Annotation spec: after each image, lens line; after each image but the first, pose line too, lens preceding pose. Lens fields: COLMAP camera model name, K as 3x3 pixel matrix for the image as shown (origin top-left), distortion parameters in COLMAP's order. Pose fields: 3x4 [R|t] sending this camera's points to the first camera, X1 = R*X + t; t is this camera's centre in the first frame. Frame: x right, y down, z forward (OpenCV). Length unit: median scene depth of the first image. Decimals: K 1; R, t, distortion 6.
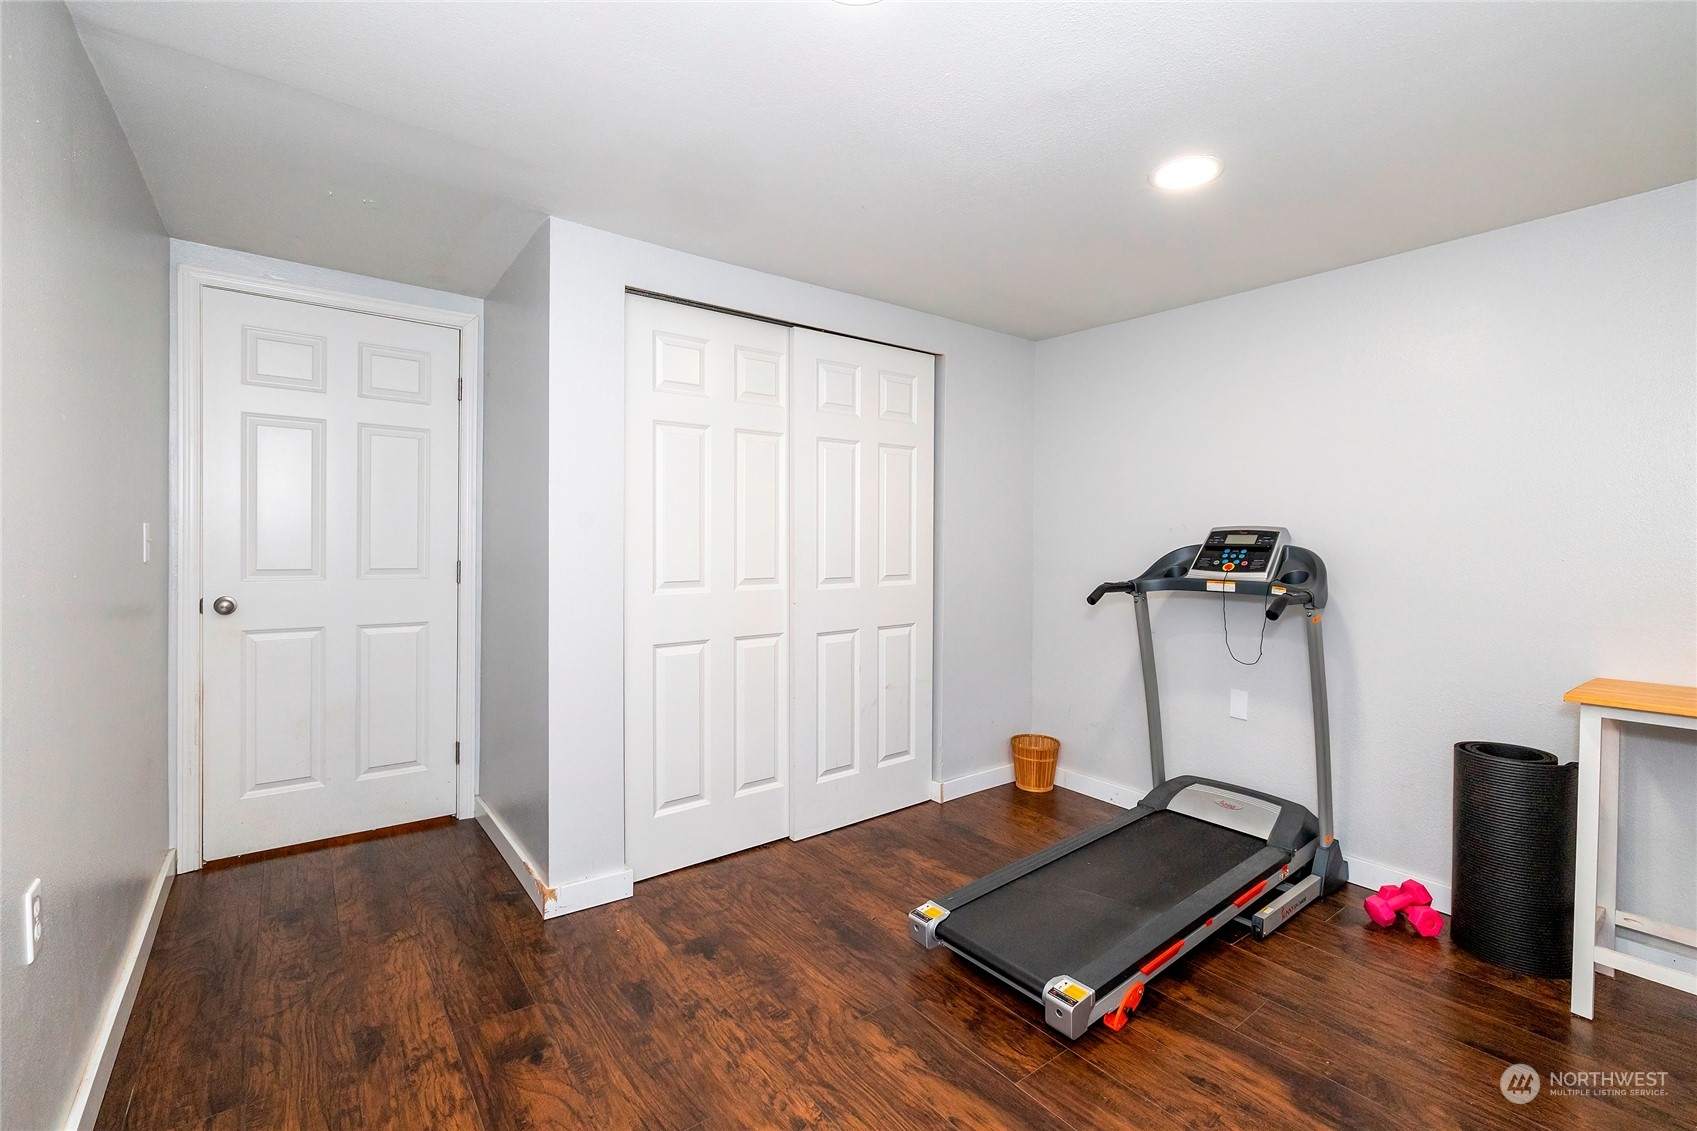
lens RADIAL K [[731.7, 0, 855.7], [0, 731.7, 565.3], [0, 0, 1]] dist [0.001786, -0.000237]
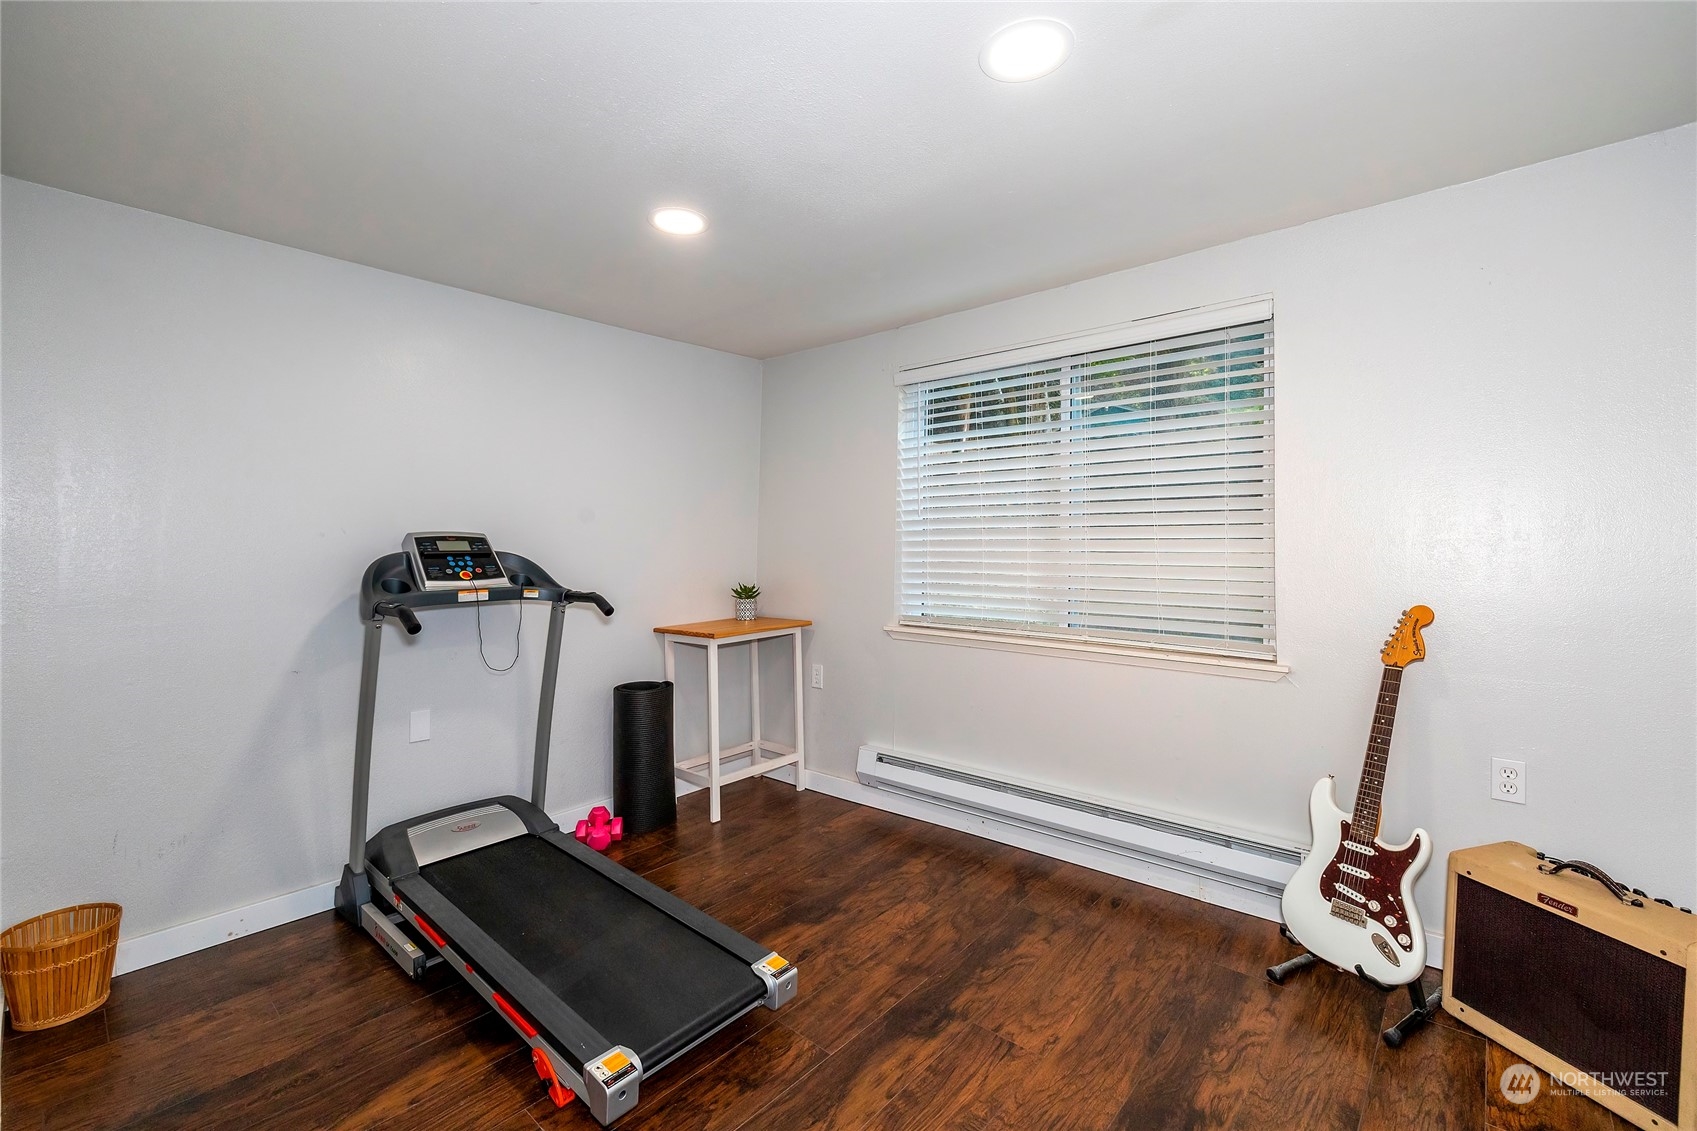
lens RADIAL K [[720.7, 0, 833.4], [0, 720.7, 543.7], [0, 0, 1]] dist [0.000597, 0.000121]
pose [[-0.167128, -0.012884, 0.985851, -0.798196], [0.038755, 0.999056, 0.019626, -0.062070], [-0.985173, 0.041487, -0.166471, 1.112414]]
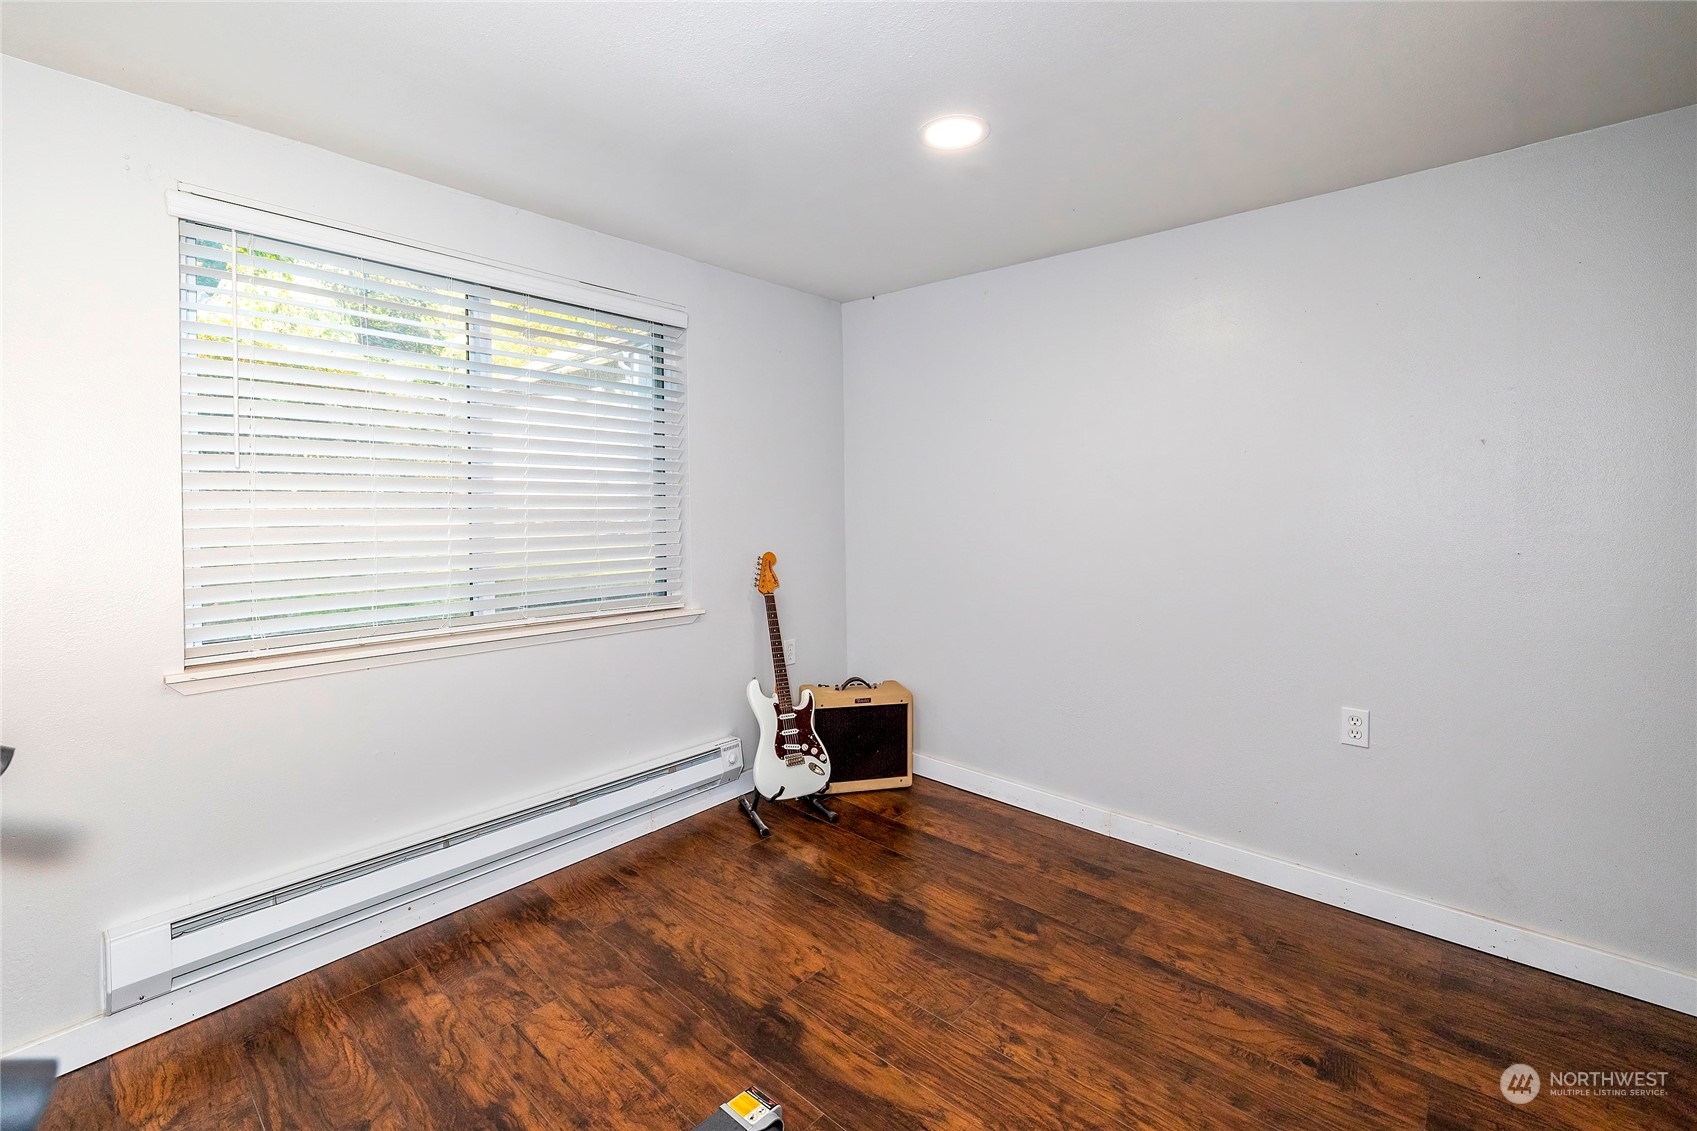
lens RADIAL K [[734.5, 0, 842.8], [0, 734.5, 494.7], [0, 0, 1]] dist [0.002475, 0.000421]
pose [[-0.985378, -0.015203, -0.169706, 0.353488], [-0.018614, 0.999655, 0.018526, -0.087493], [0.169366, 0.021414, -0.985321, 1.852701]]
